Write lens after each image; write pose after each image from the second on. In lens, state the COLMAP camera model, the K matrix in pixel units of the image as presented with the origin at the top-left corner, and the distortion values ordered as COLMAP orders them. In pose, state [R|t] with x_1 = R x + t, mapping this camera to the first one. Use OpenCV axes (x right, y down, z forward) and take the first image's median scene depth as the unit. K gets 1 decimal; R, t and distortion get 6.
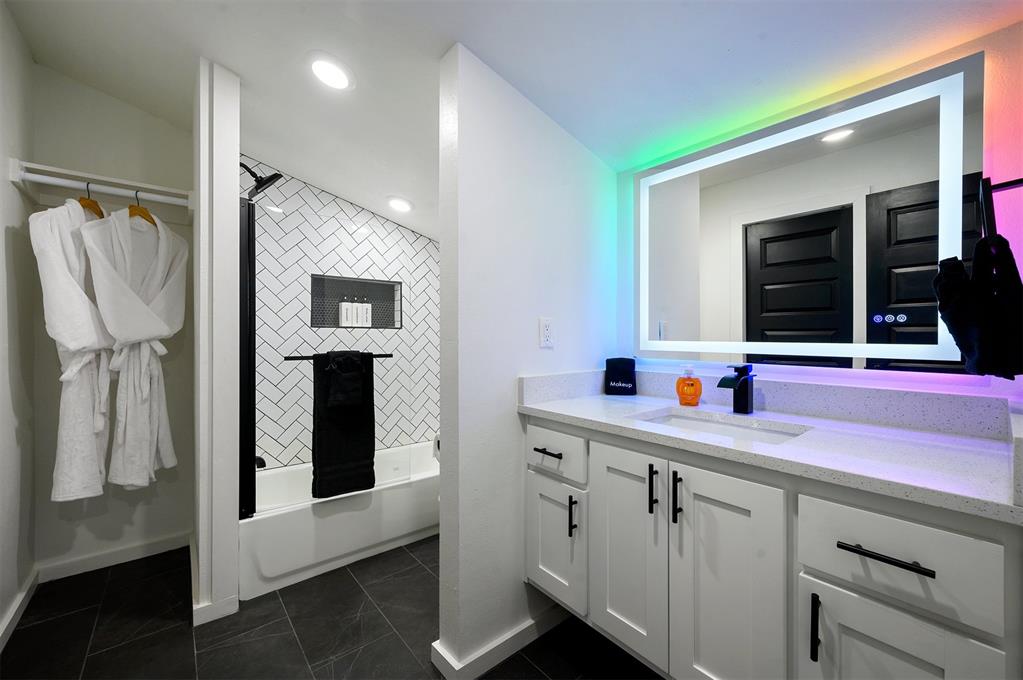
lens RADIAL K [[405.3, 0, 521.8], [0, 405.3, 340.3], [0, 0, 1]] dist [-0.003534, 0.000847]
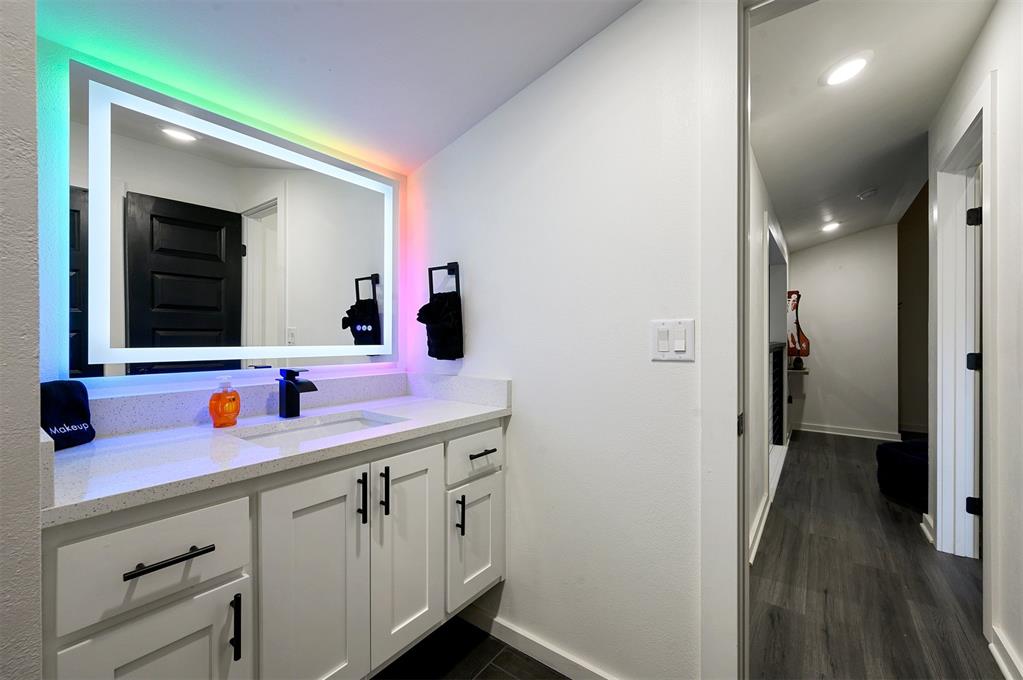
lens RADIAL K [[405.3, 0, 522.8], [0, 405.3, 338.3], [0, 0, 1]] dist [-0.003534, 0.000847]
pose [[-0.230712, 0.001203, 0.973021, -0.561251], [0.011787, 0.999929, 0.001559, -0.010018], [-0.972951, 0.011829, -0.230710, 0.667329]]
